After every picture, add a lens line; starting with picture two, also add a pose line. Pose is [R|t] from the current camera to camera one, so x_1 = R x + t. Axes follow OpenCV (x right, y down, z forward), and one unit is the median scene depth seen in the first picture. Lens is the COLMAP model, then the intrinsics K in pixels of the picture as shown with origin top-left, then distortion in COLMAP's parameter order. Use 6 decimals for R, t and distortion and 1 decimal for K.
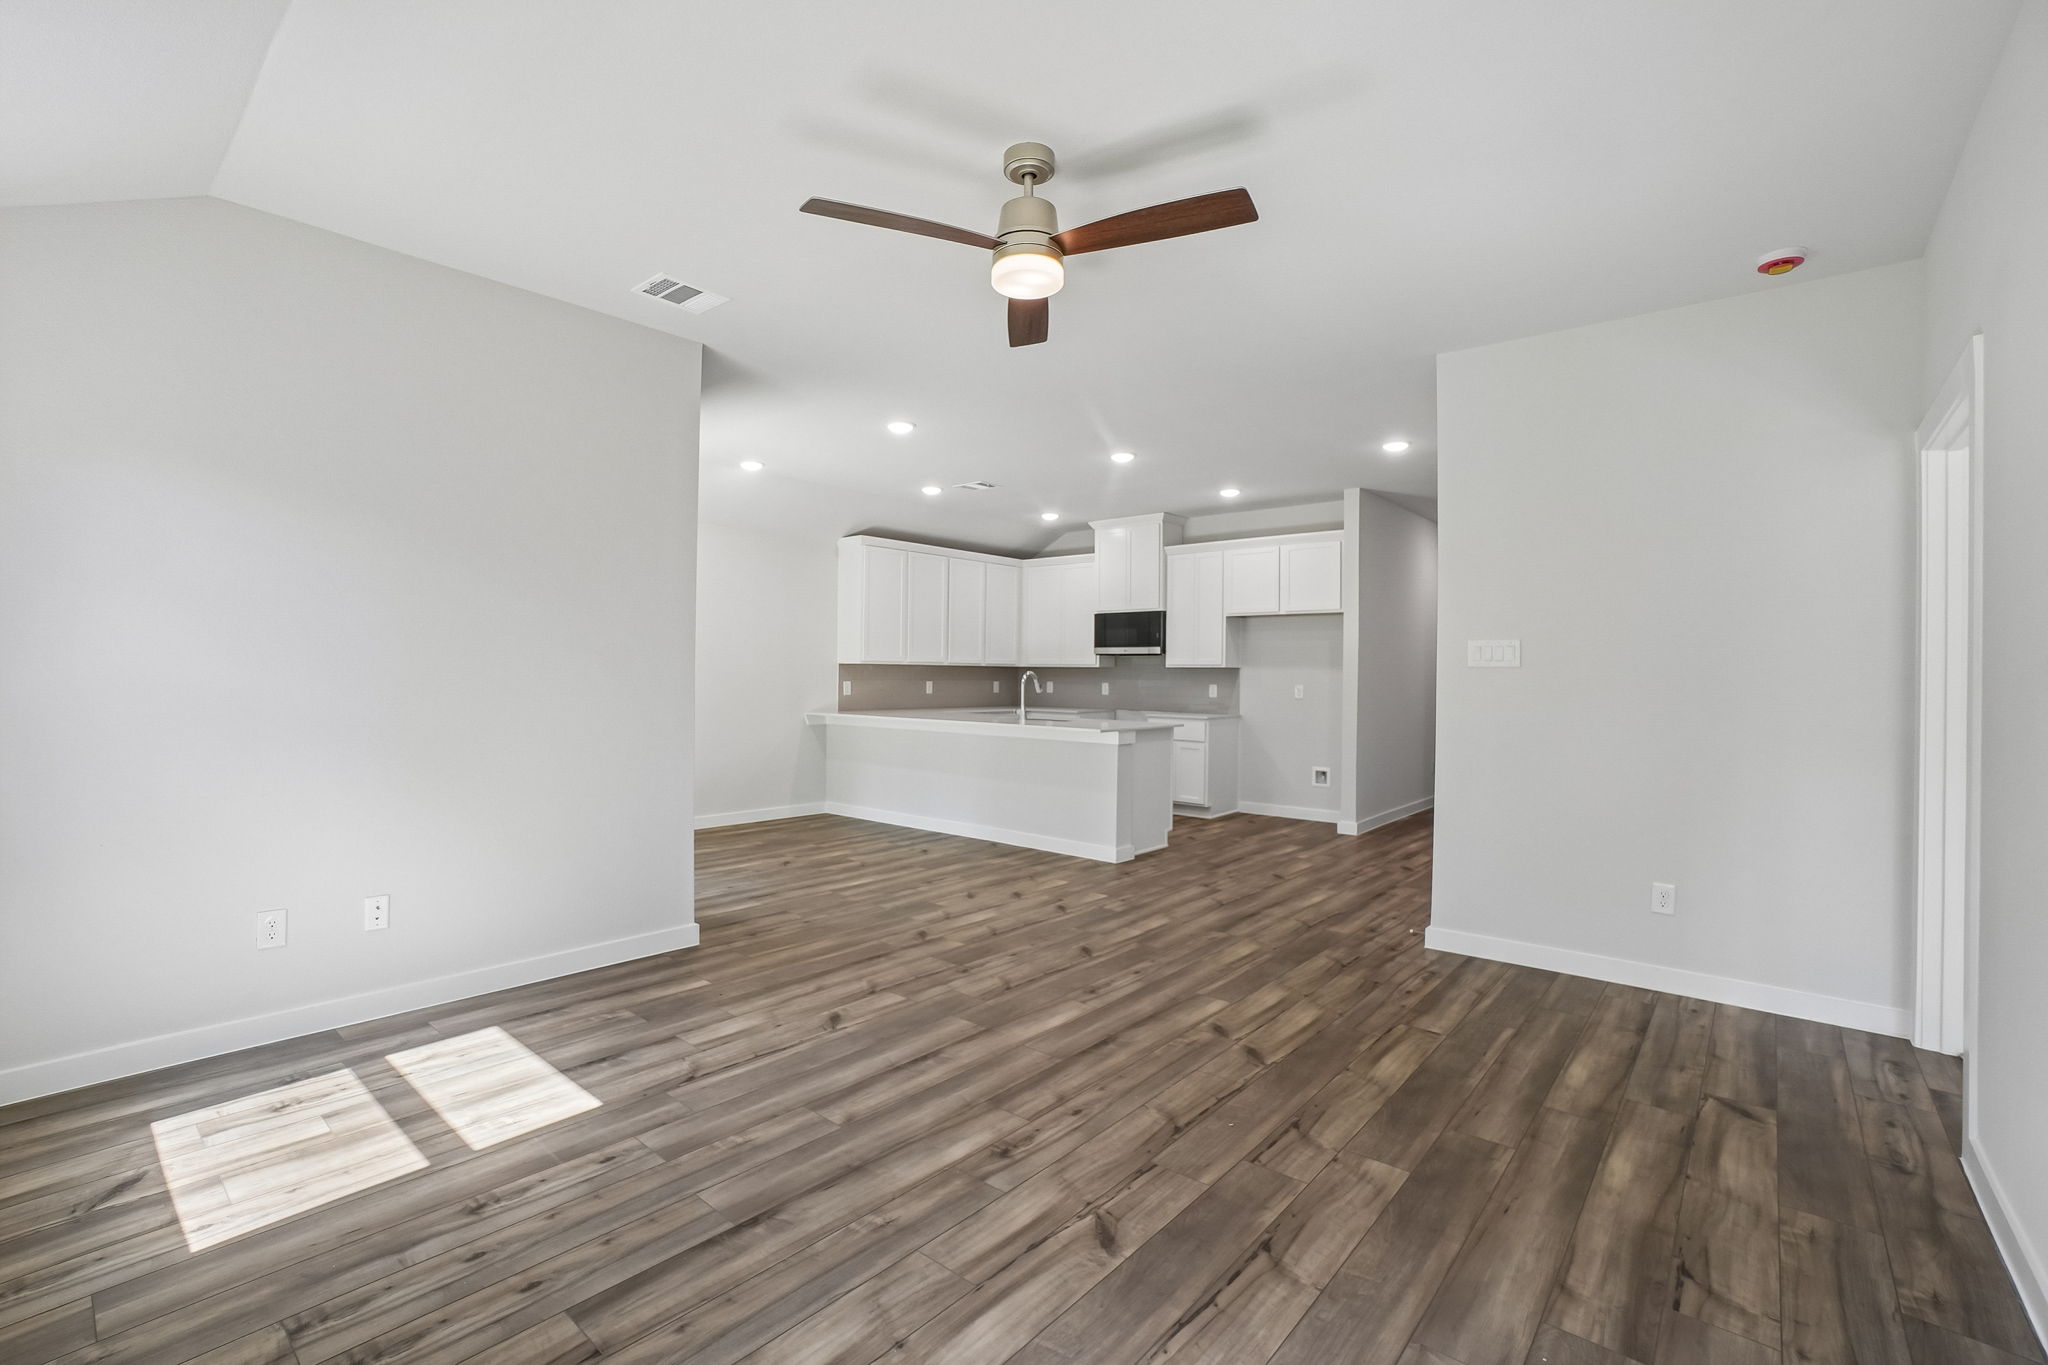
lens RADIAL K [[899.6, 0, 1012.4], [0, 899.6, 666.4], [0, 0, 1]] dist [-0.047742, 0.010730]
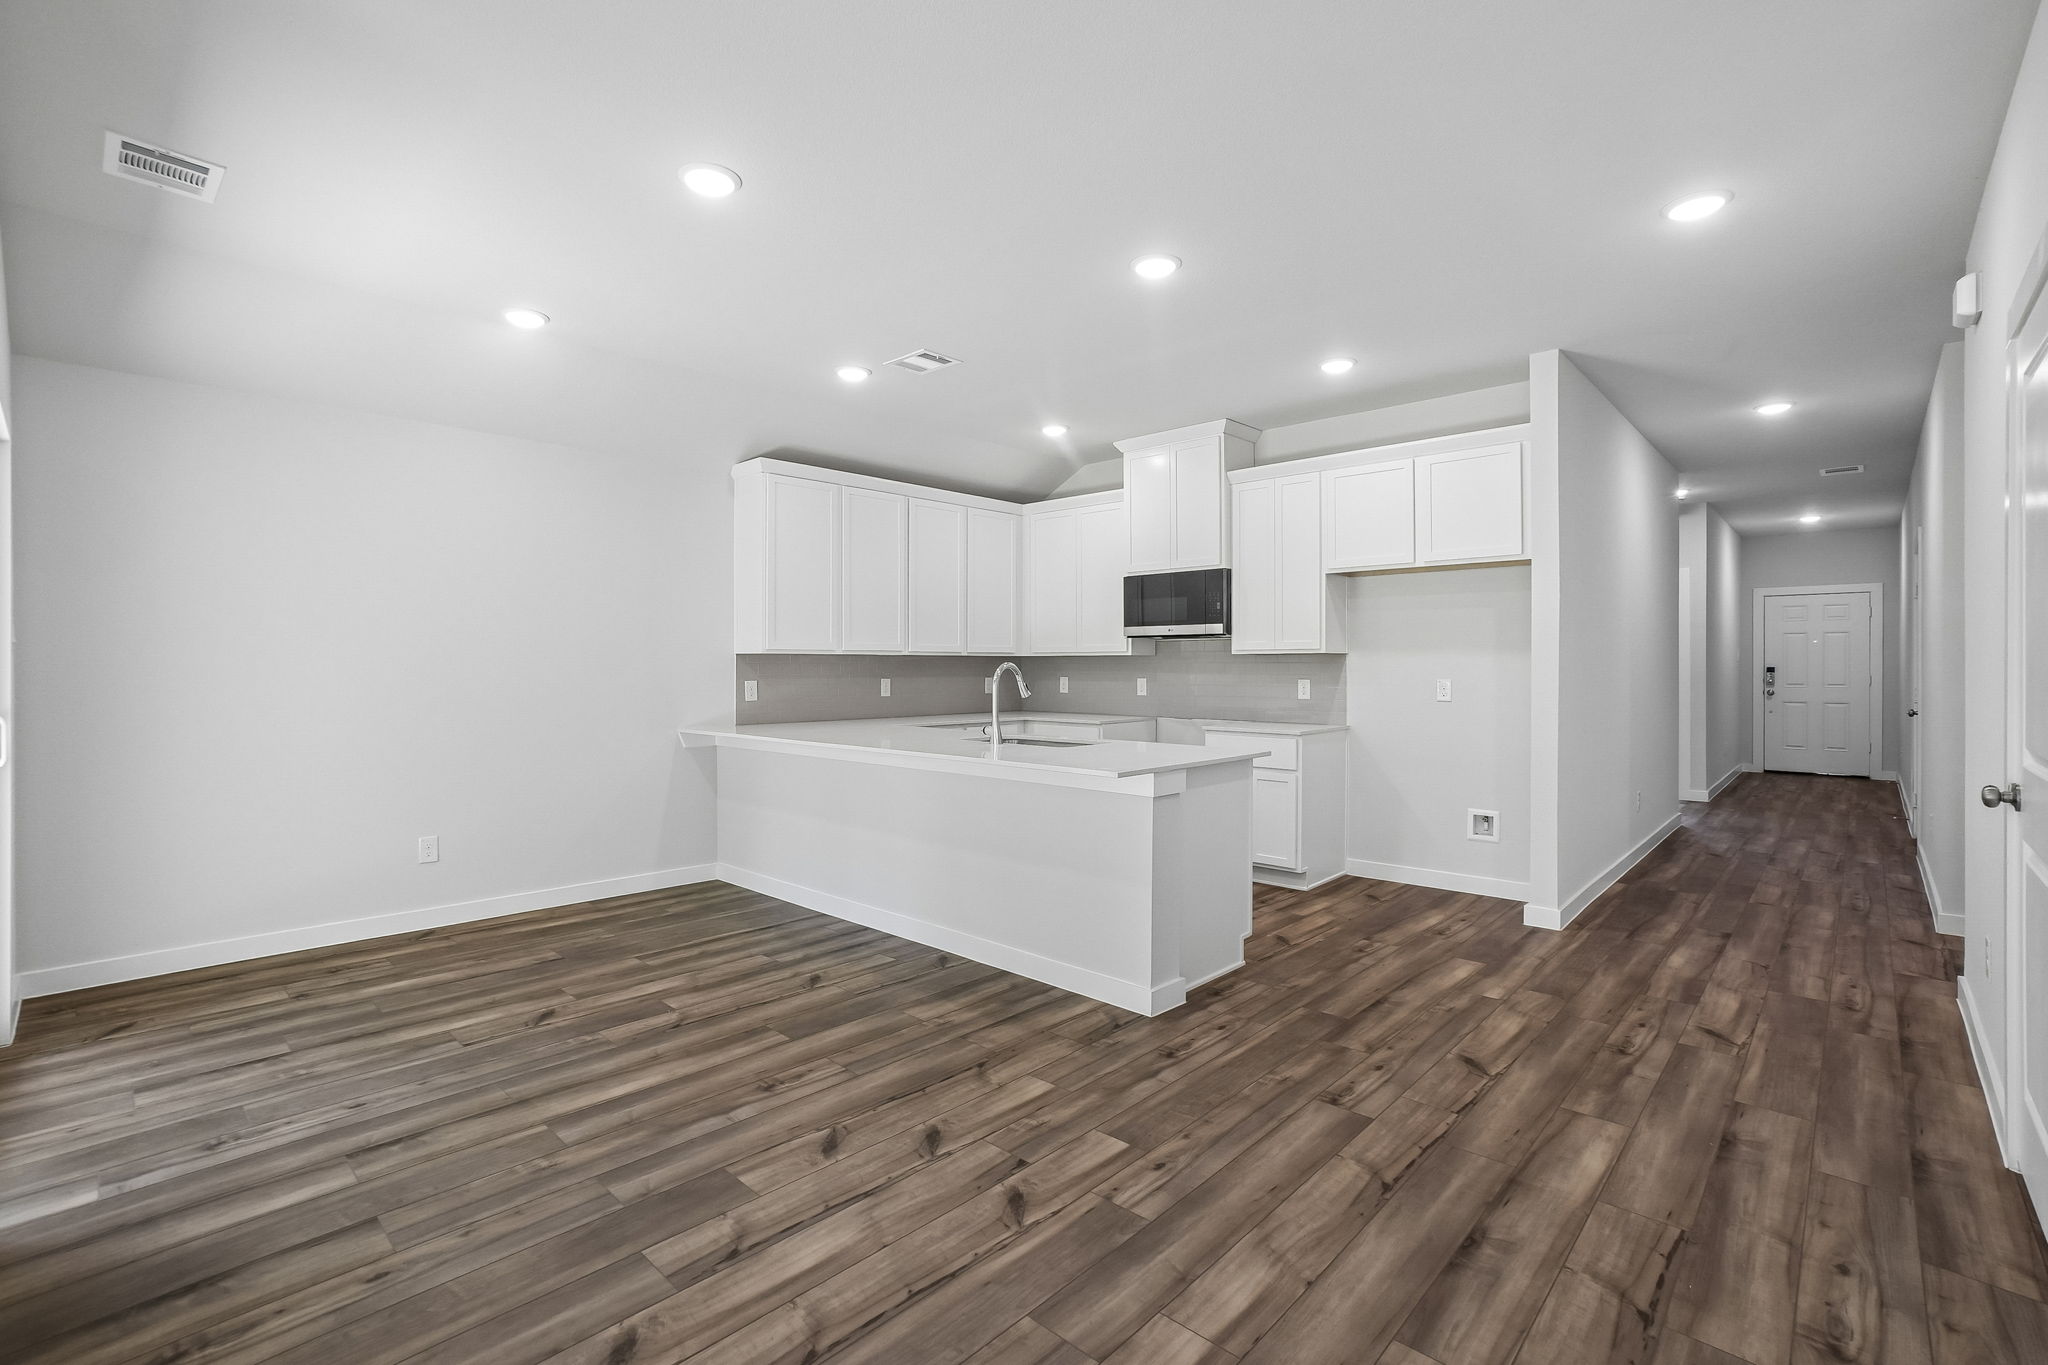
lens RADIAL K [[899.6, 0, 1019.5], [0, 899.6, 685.7], [0, 0, 1]] dist [-0.047742, 0.010730]
pose [[0.998853, -0.011553, -0.046463, 0.088755], [0.012891, 0.999508, 0.028601, 0.007024], [0.046109, -0.029167, 0.998510, 0.647579]]
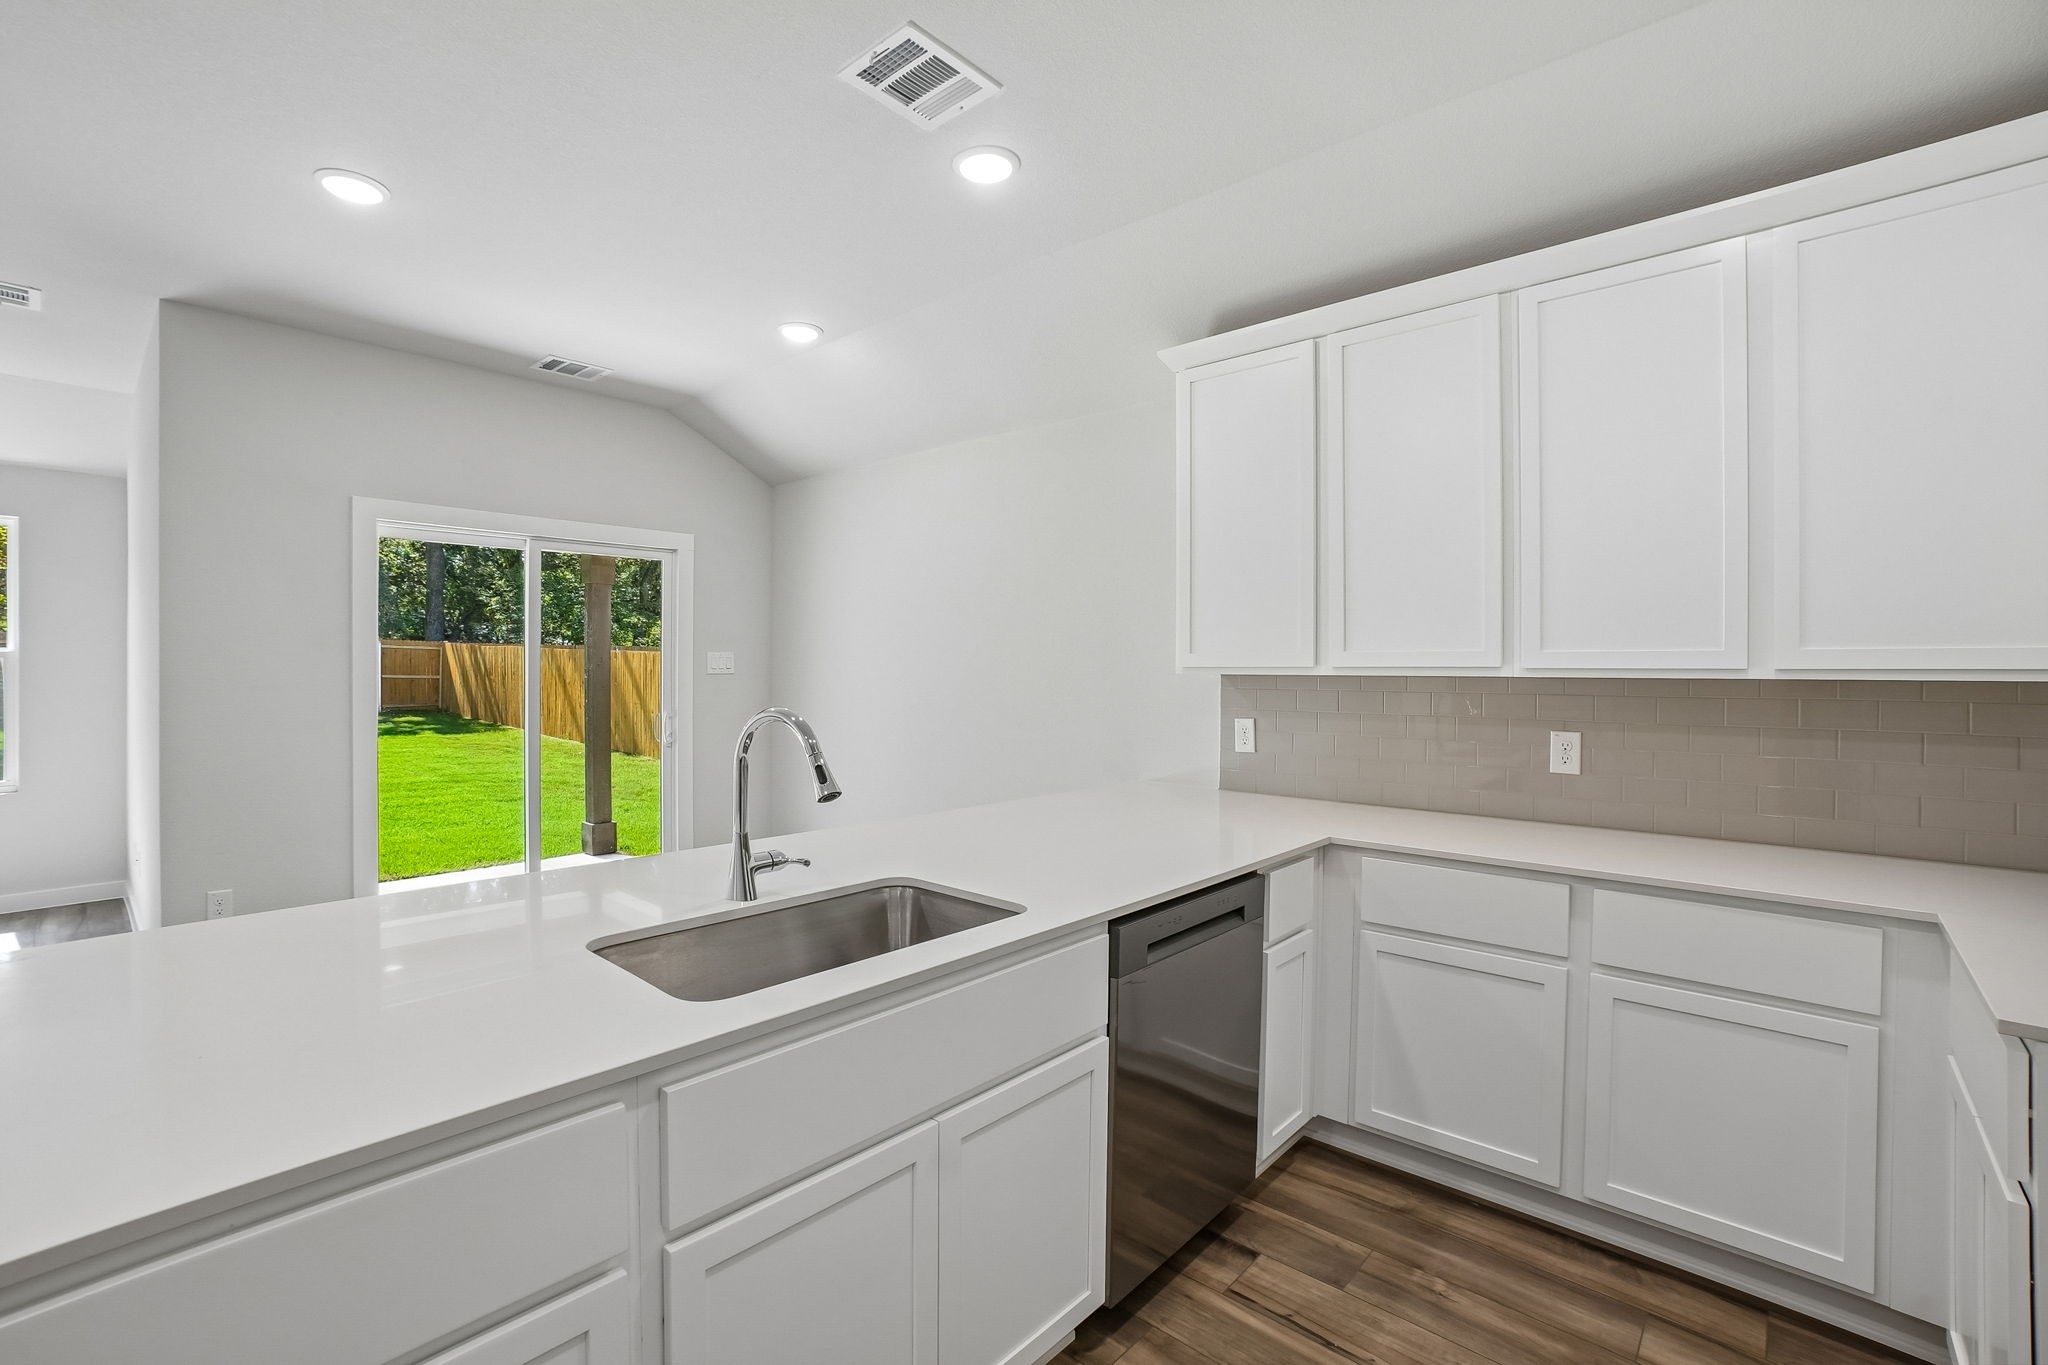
lens RADIAL K [[899.6, 0, 1013.3], [0, 899.6, 677.4], [0, 0, 1]] dist [-0.047742, 0.010730]
pose [[-0.027789, -0.003325, -0.999608, 0.422321], [0.002109, 0.999992, -0.003385, -0.001864], [0.999612, -0.002202, -0.027782, 1.745451]]
